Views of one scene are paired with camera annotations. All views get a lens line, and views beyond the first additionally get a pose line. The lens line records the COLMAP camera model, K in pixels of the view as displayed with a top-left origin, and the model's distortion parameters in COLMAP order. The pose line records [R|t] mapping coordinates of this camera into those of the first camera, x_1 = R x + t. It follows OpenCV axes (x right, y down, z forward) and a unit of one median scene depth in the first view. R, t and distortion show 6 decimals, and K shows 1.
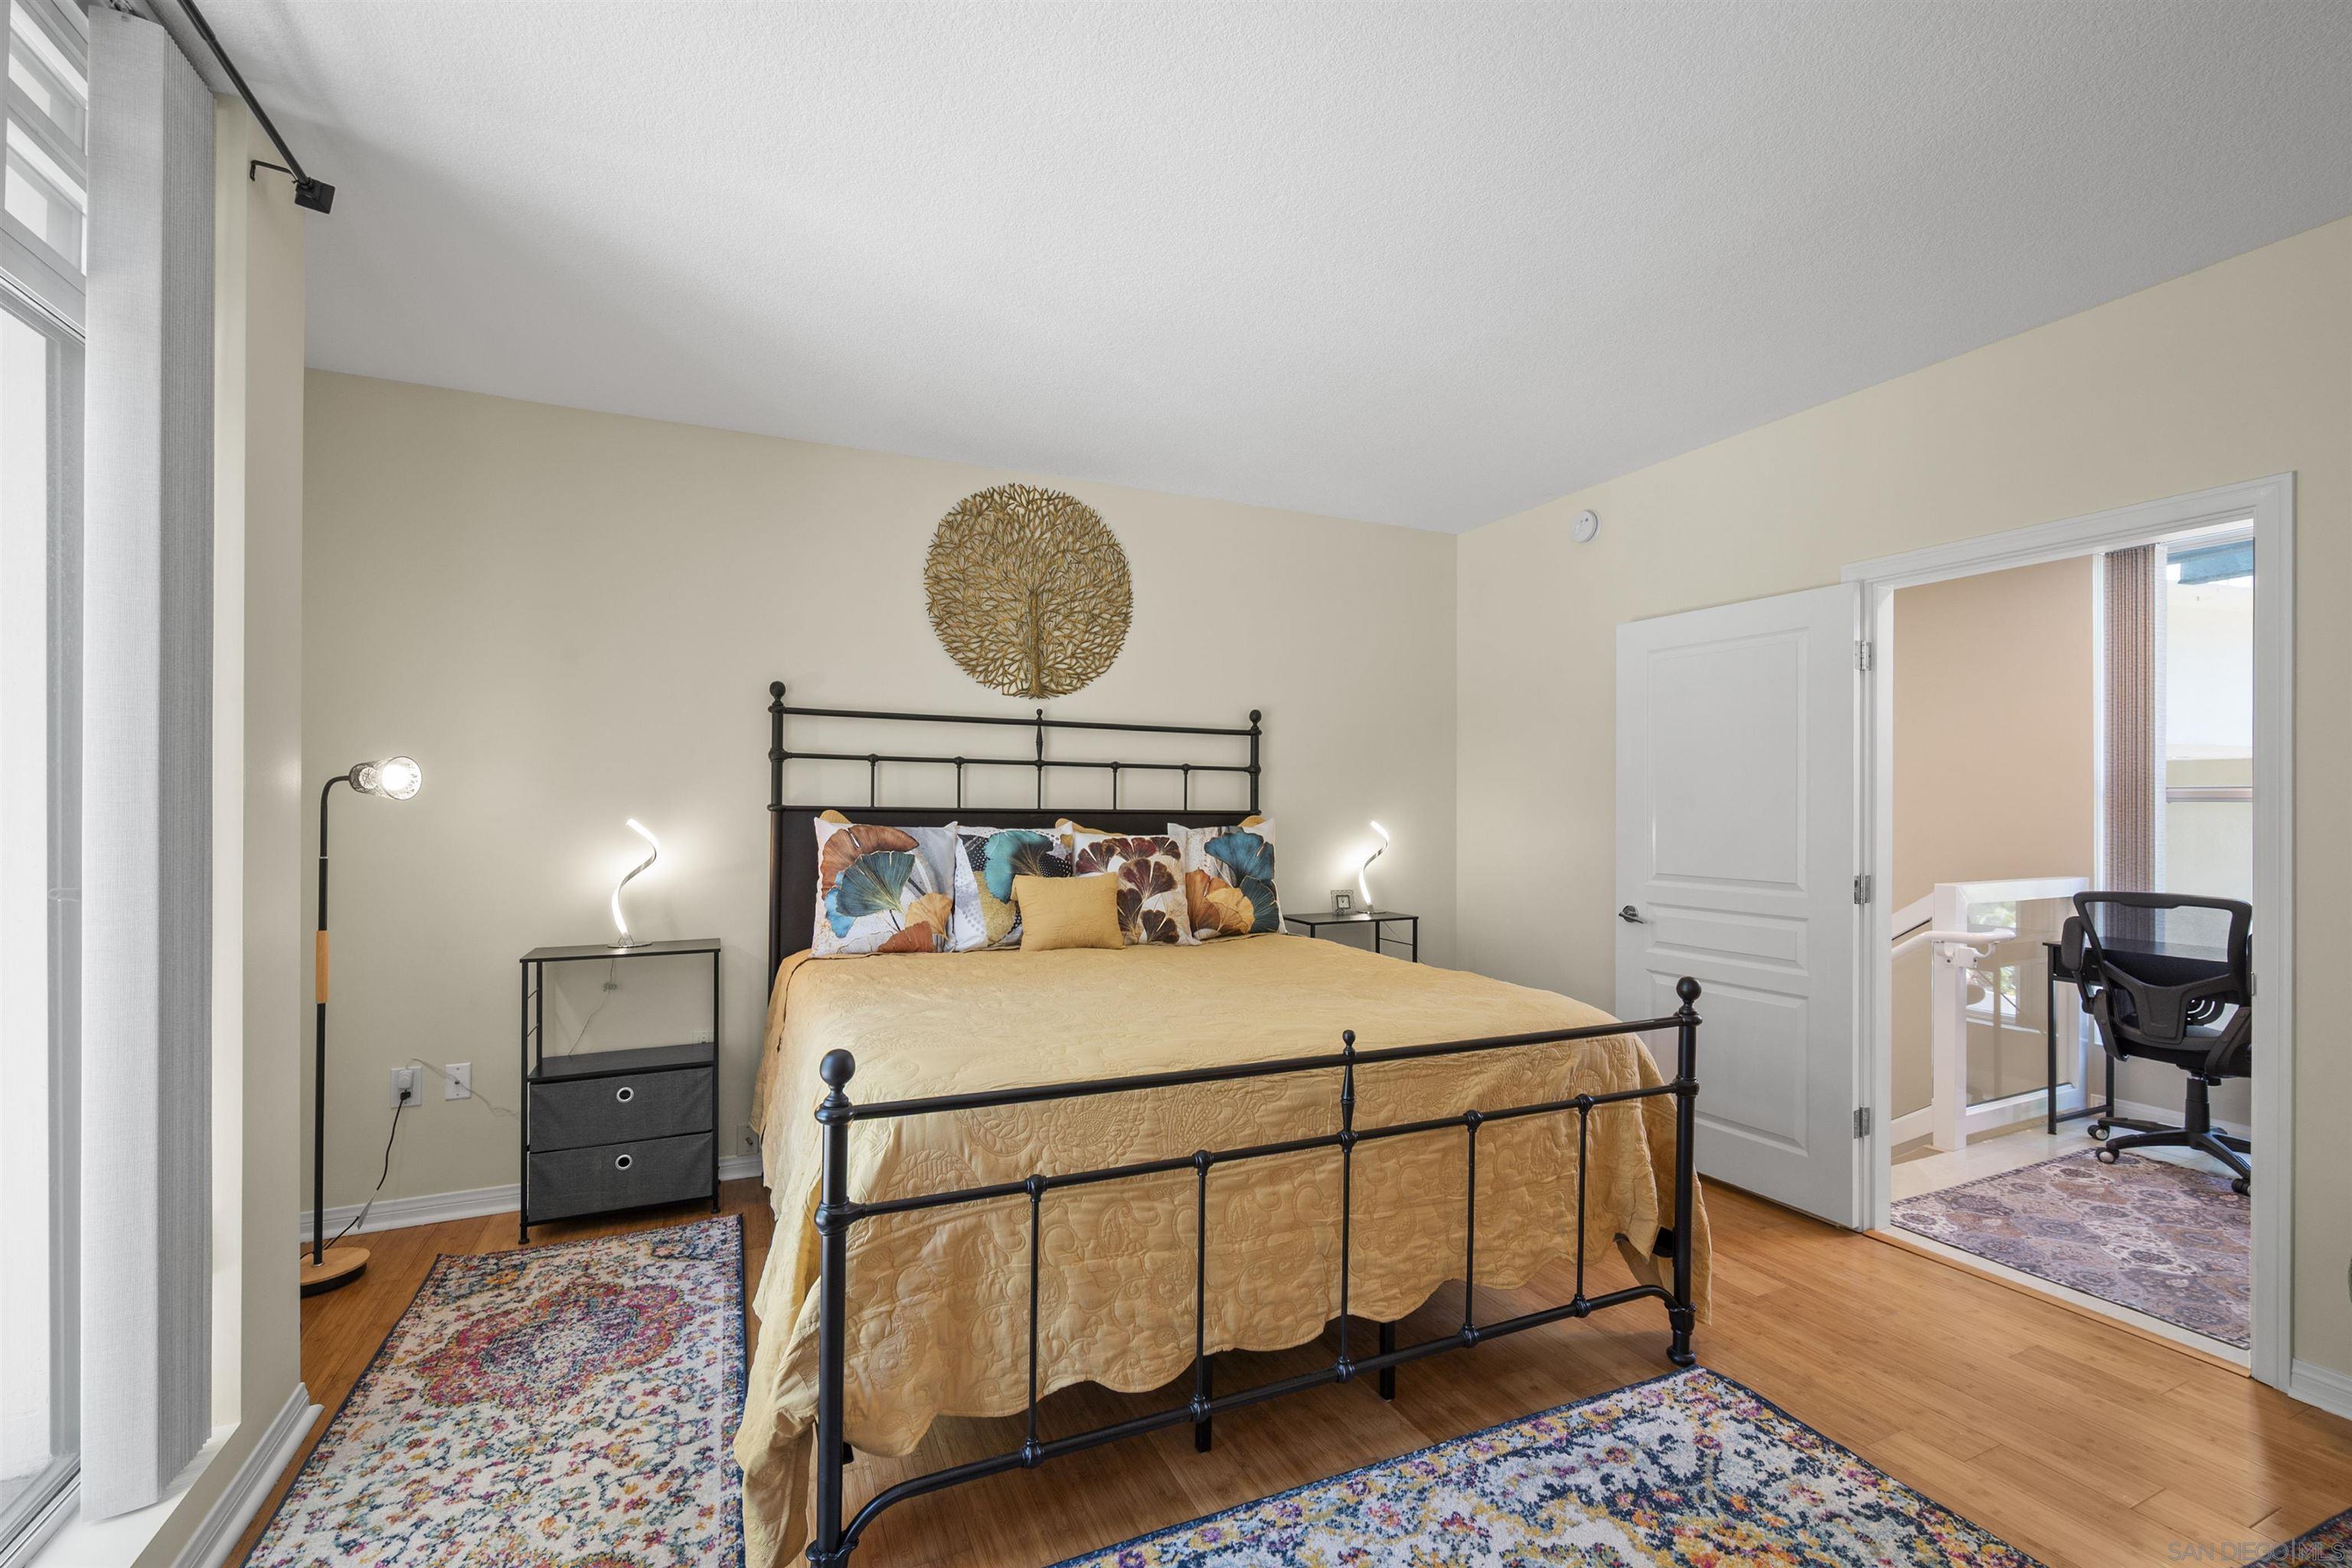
lens RADIAL K [[988.3, 0, 1172.1], [0, 988.3, 792.8], [0, 0, 1]] dist [0.003061, -0.000455]
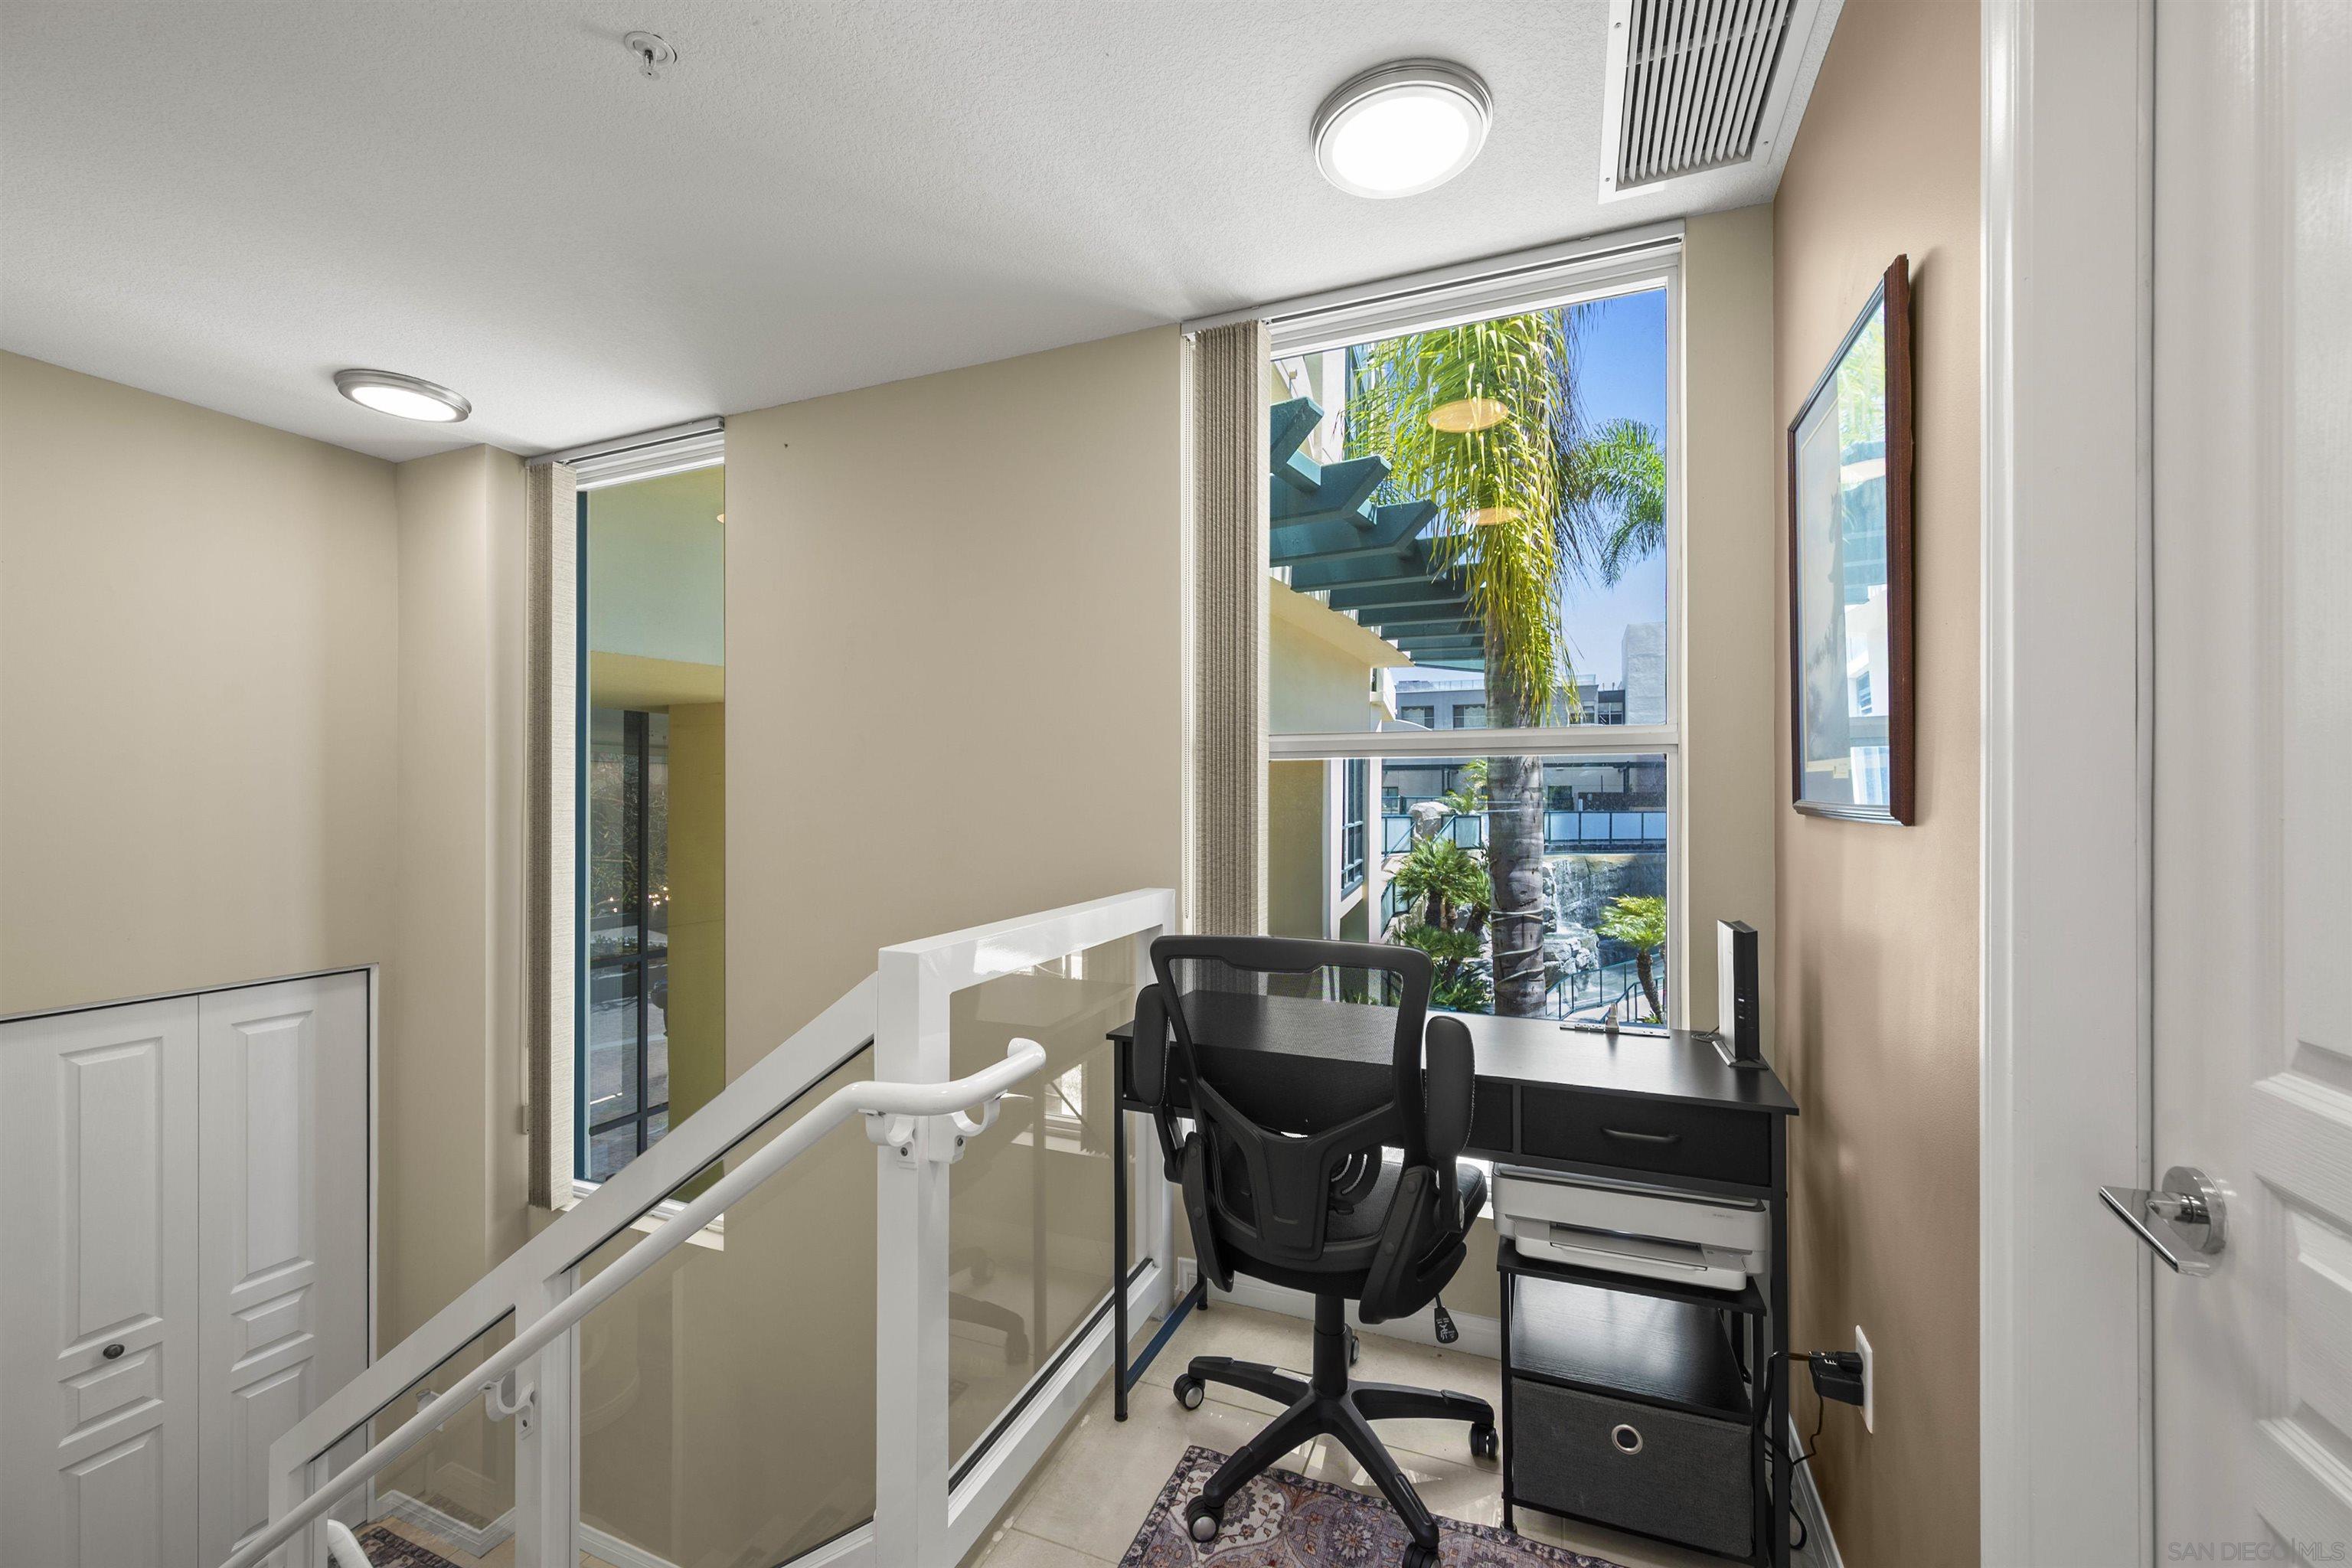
lens RADIAL K [[937.1, 0, 1179.9], [0, 937.1, 788.6], [0, 0, 1]] dist [0.002180, 0.000309]
pose [[0.730434, -0.002574, 0.682978, 0.613043], [0.000561, 0.999995, 0.003169, 0.028956], [-0.682983, -0.001931, 0.730432, 0.661975]]
